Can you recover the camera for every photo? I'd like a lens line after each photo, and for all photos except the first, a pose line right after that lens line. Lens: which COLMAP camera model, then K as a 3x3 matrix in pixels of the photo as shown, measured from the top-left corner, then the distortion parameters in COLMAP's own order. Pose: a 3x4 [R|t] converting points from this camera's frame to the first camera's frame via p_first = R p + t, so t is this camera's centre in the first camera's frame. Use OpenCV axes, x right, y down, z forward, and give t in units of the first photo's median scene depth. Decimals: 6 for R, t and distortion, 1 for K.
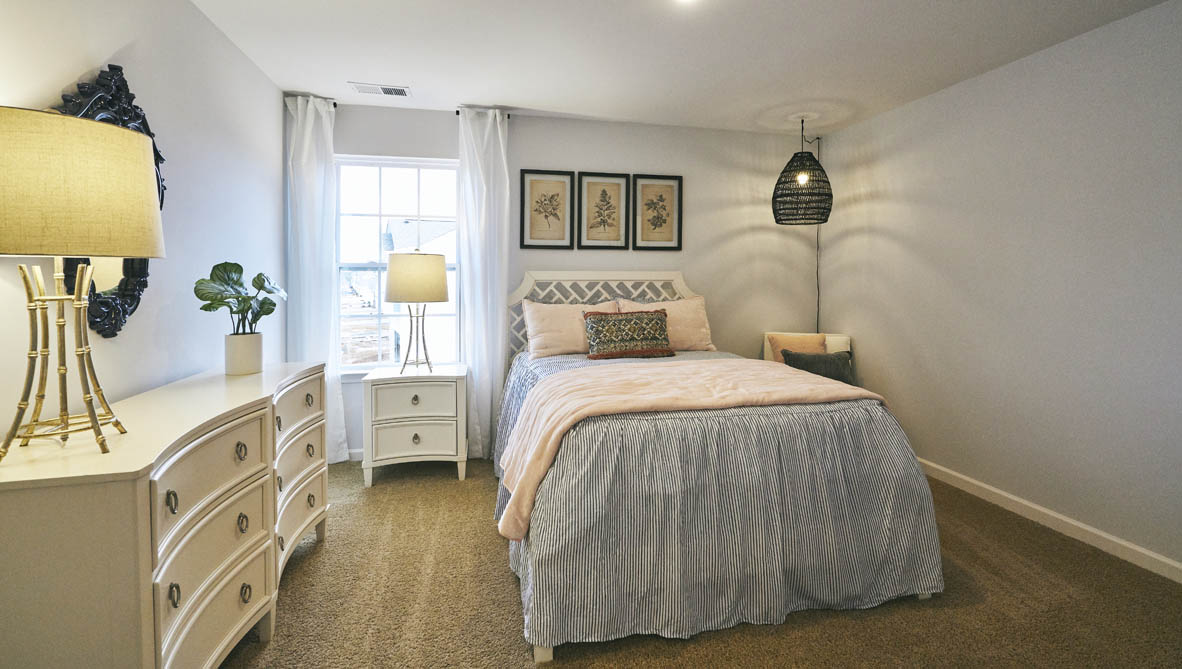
lens RADIAL K [[515.2, 0, 596.0], [0, 515.2, 280.3], [0, 0, 1]] dist [0.000189, 0.000195]
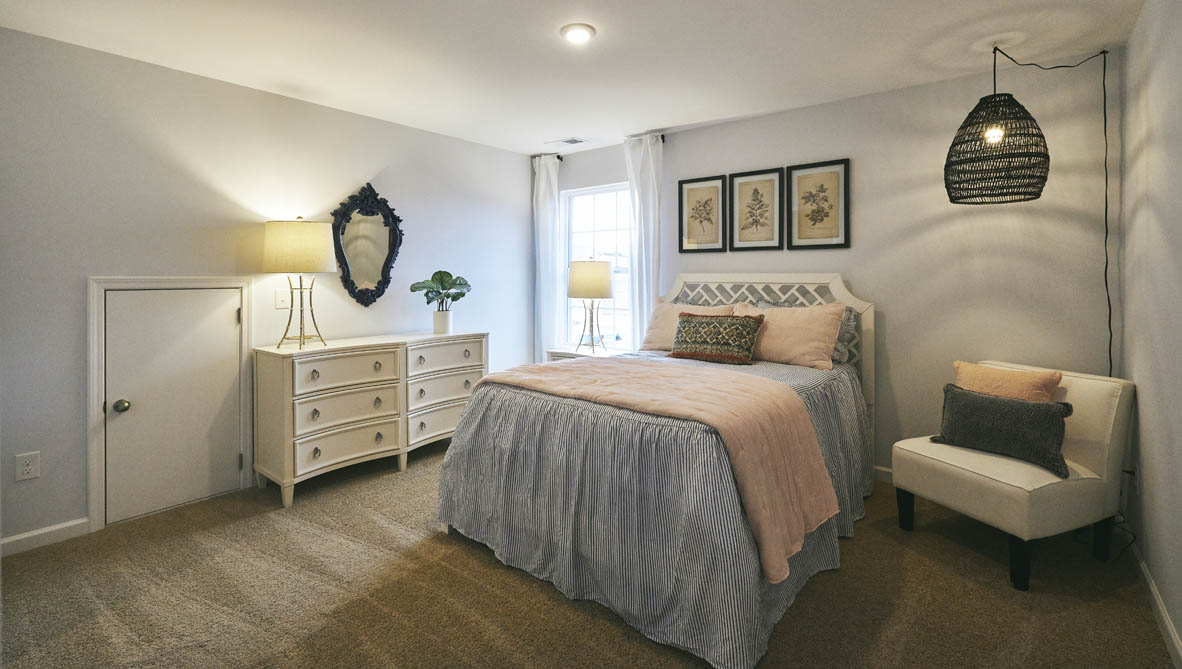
lens RADIAL K [[525.0, 0, 591.5], [0, 525.0, 272.0], [0, 0, 1]] dist [0.000150, 0.000283]
pose [[0.615752, -0.004390, -0.787928, 0.610750], [-0.005511, 0.999936, -0.009878, -0.008954], [0.787921, 0.010424, 0.615689, 0.163914]]
